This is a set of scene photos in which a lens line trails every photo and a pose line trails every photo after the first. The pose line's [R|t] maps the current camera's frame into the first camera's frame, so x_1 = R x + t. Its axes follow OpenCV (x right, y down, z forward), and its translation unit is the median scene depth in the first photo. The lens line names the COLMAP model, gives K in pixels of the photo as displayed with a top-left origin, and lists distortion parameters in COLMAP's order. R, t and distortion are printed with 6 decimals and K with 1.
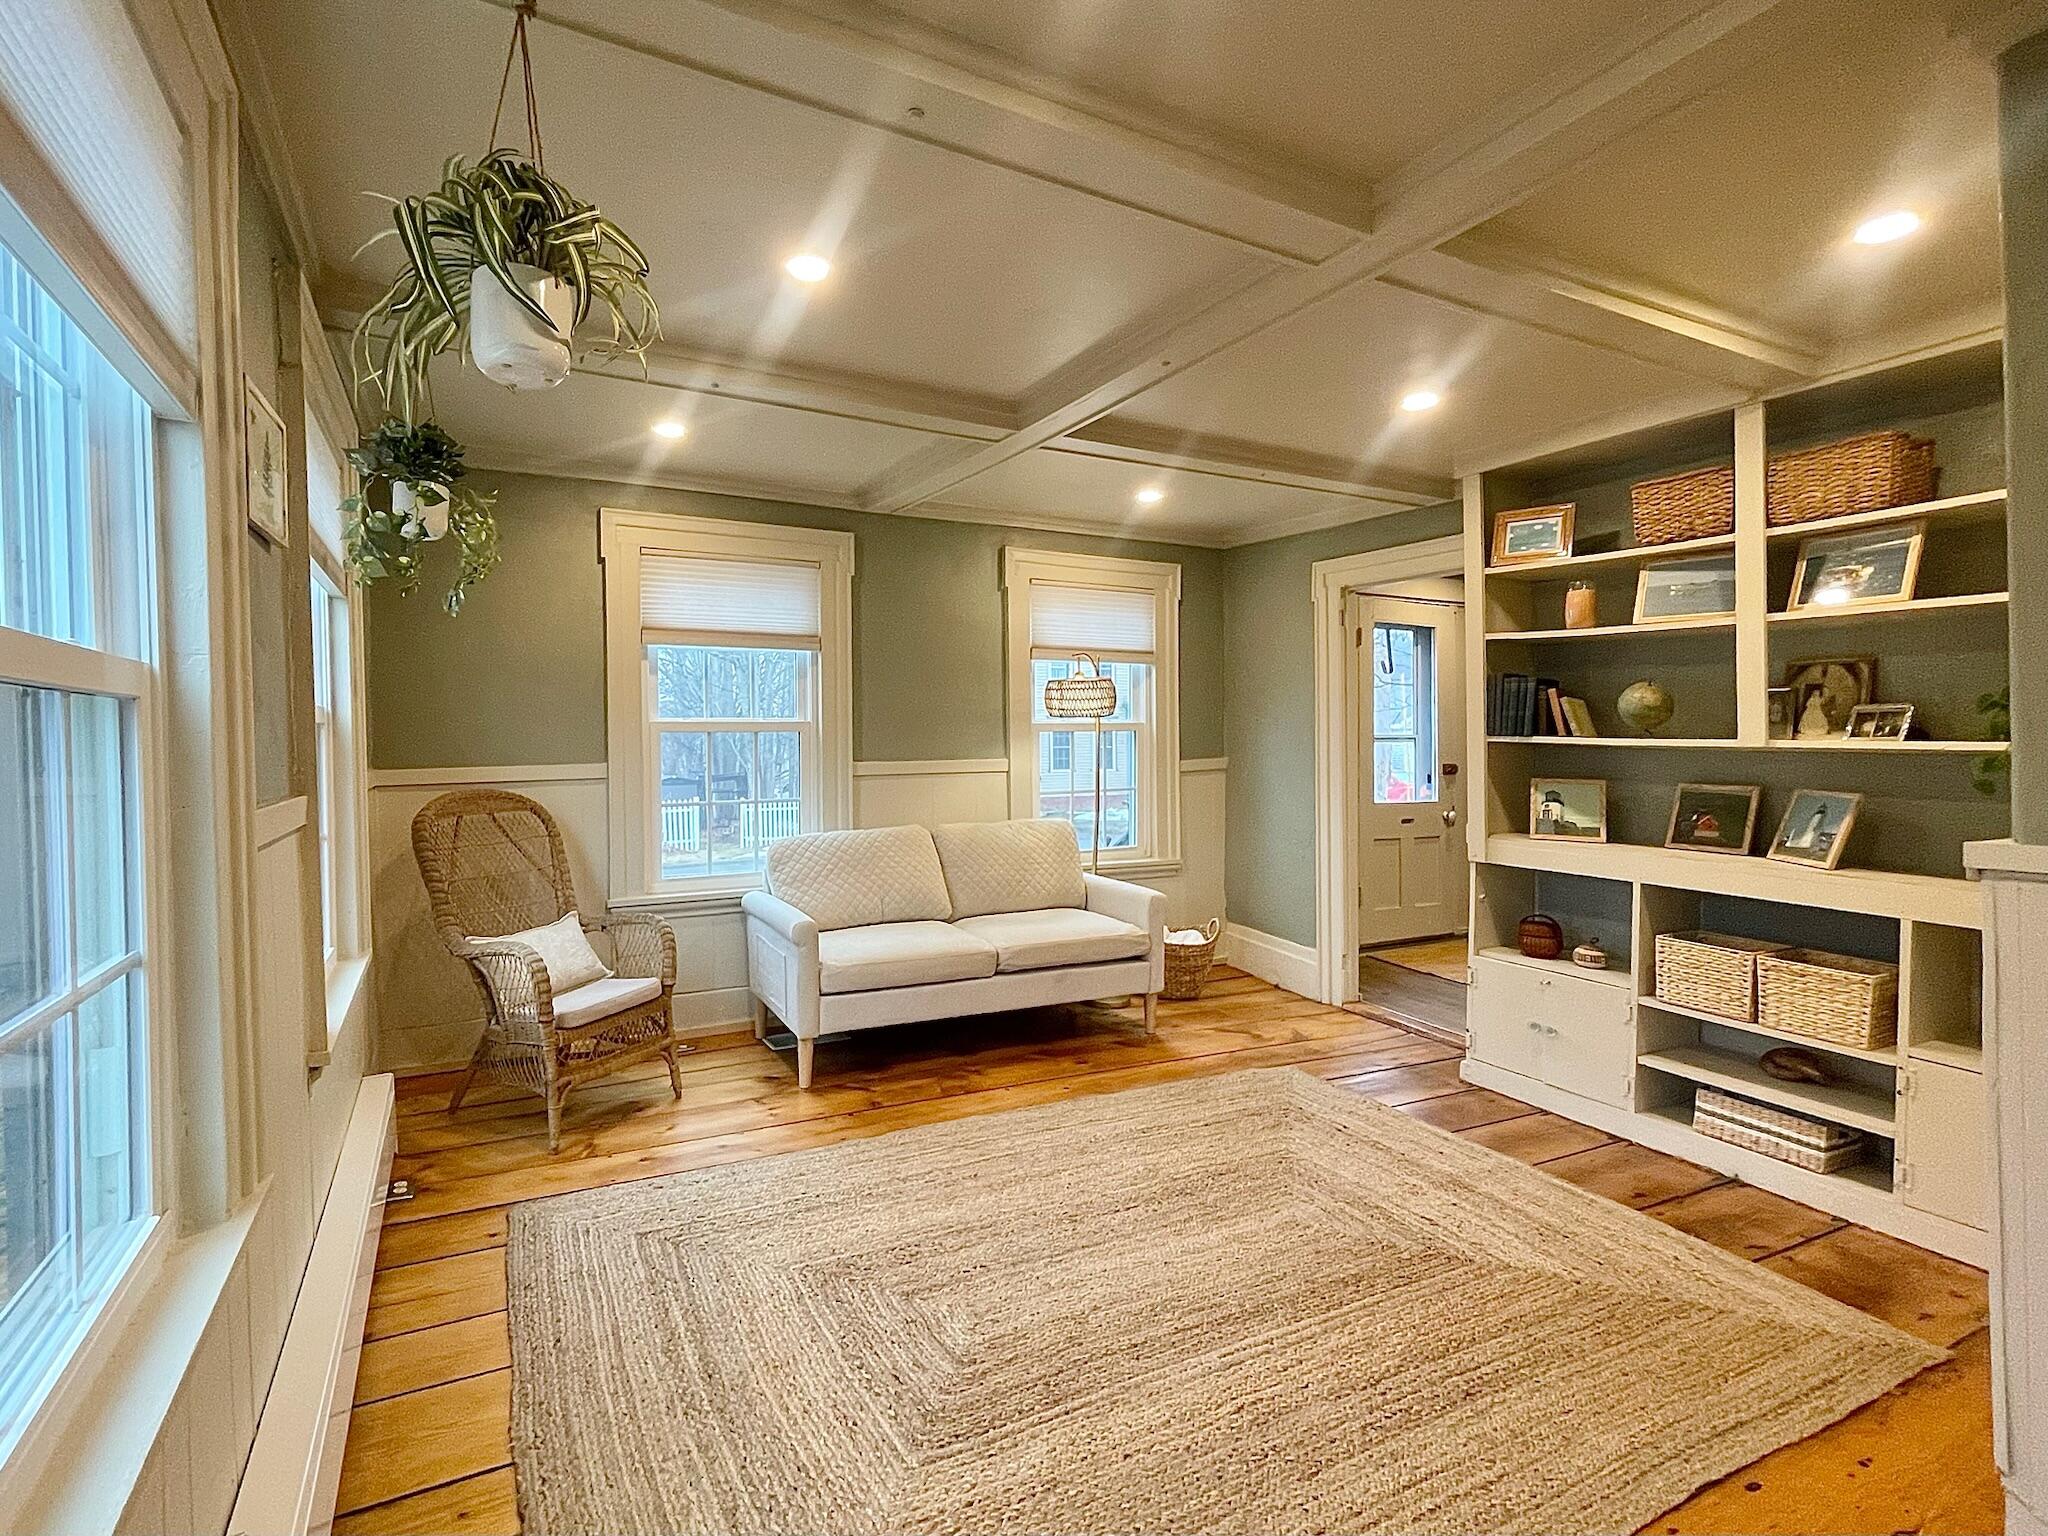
lens RADIAL K [[835.4, 0, 1024.0], [0, 835.4, 768.0], [0, 0, 1]] dist [-0.000245, -0.000293]
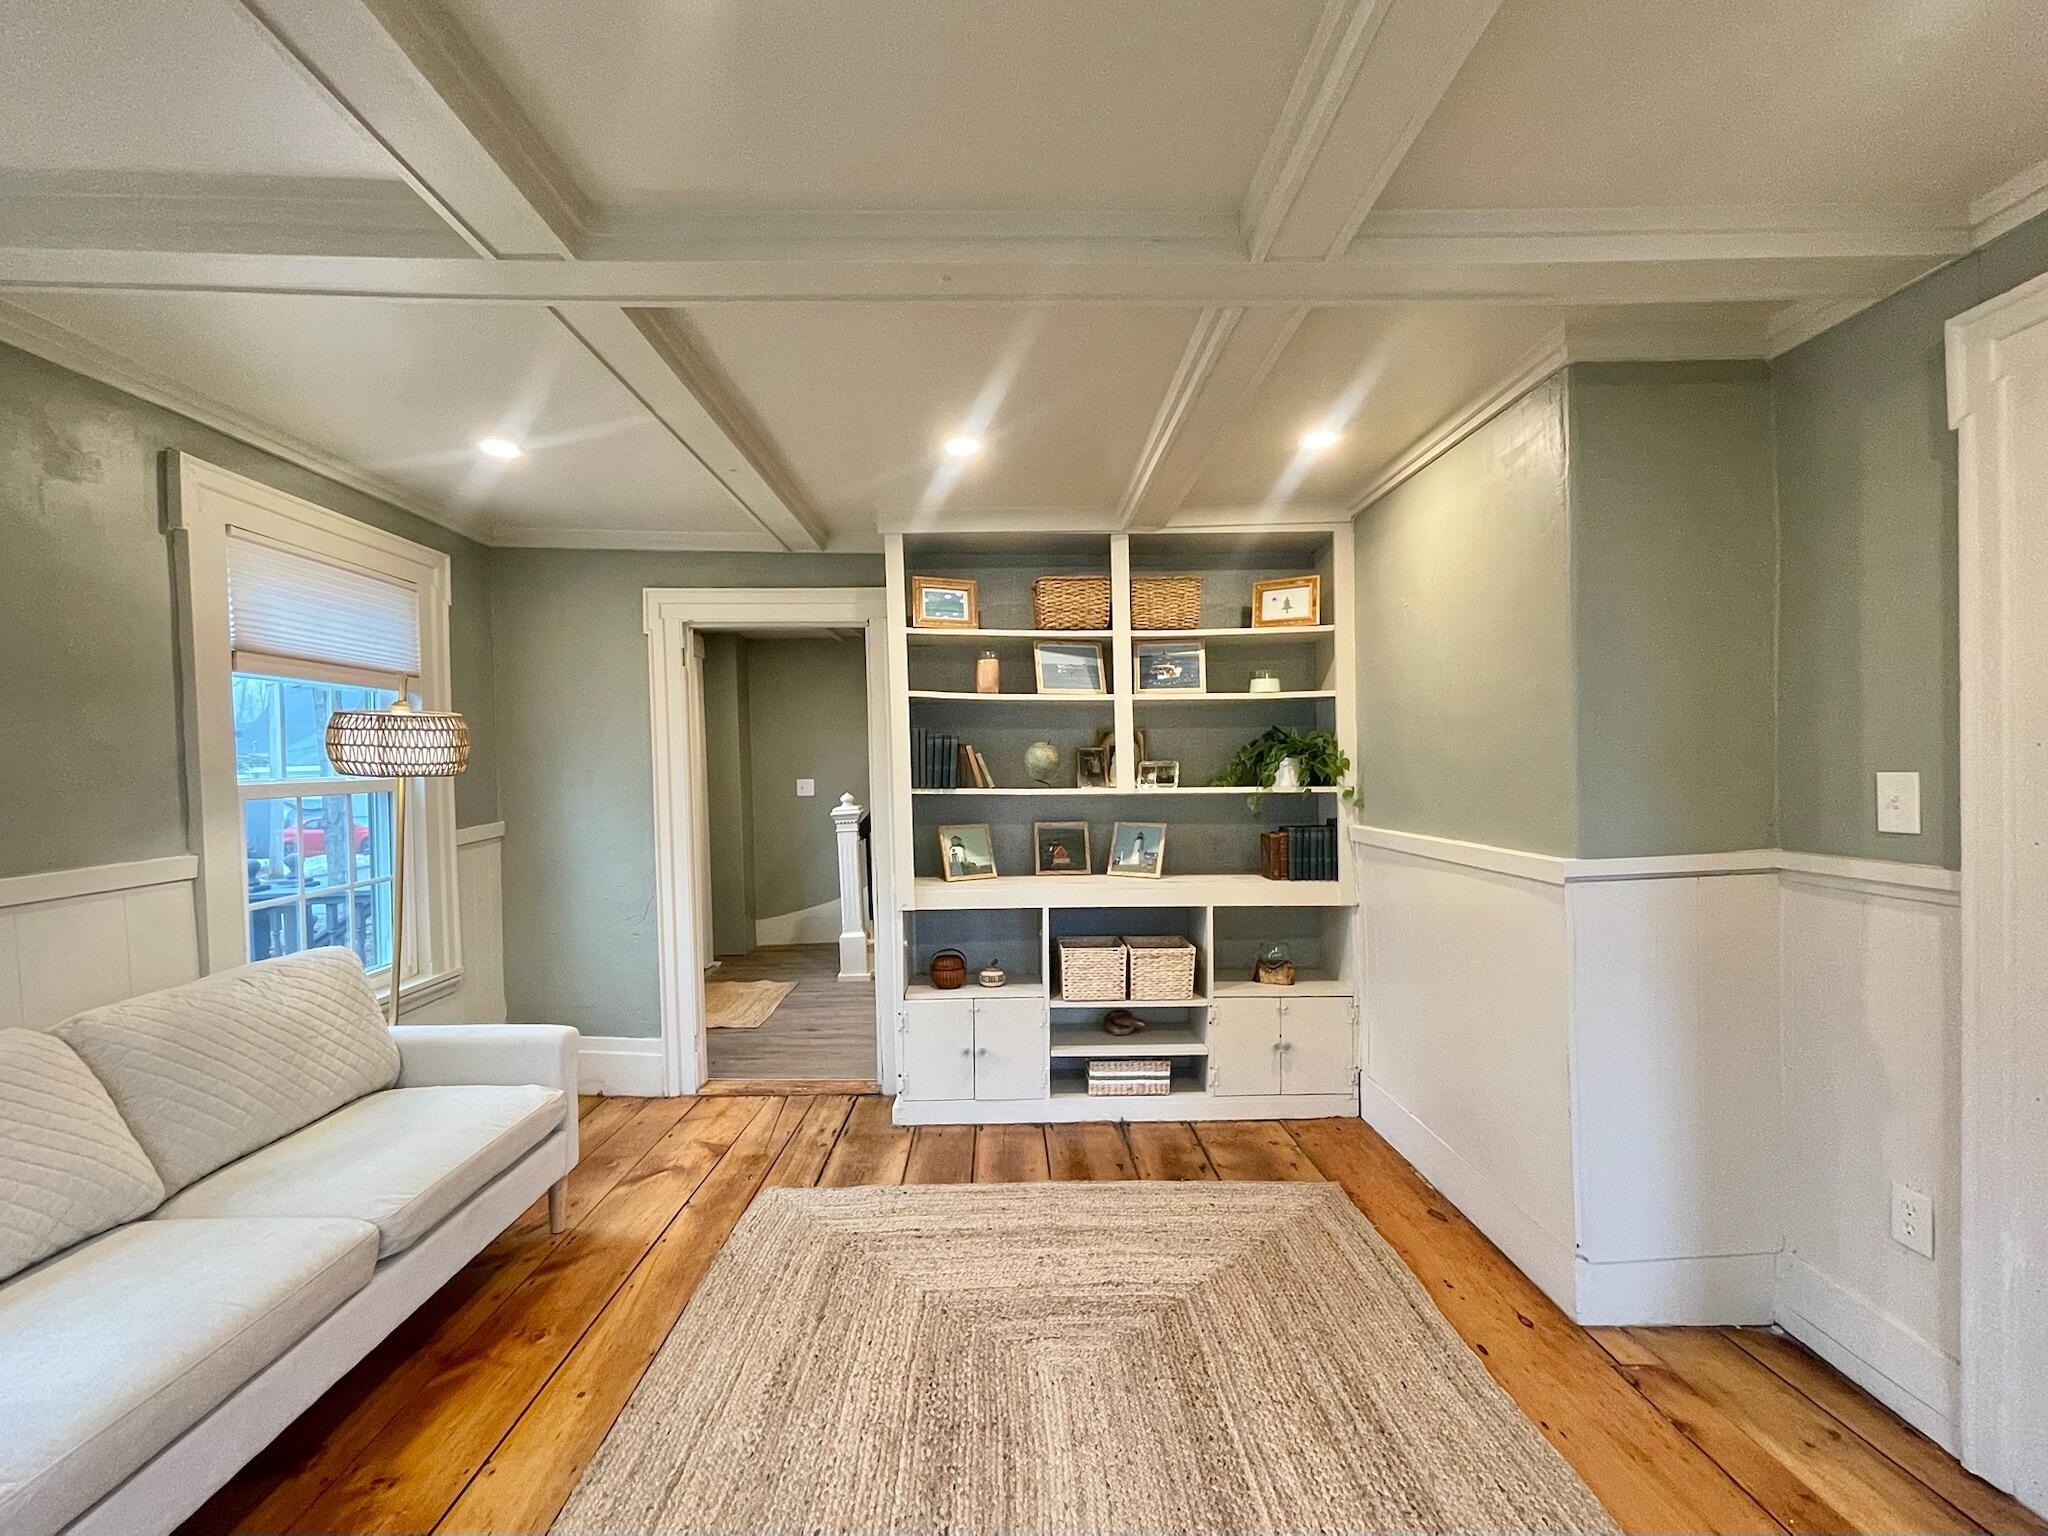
lens RADIAL K [[804.1, 0, 1030.3], [0, 804.1, 798.0], [0, 0, 1]] dist [-0.000174, -0.000172]
pose [[0.521982, -0.039662, 0.852034, -0.257019], [0.052138, 0.998534, 0.014540, -0.038898], [-0.851362, 0.036834, 0.523285, 0.402094]]
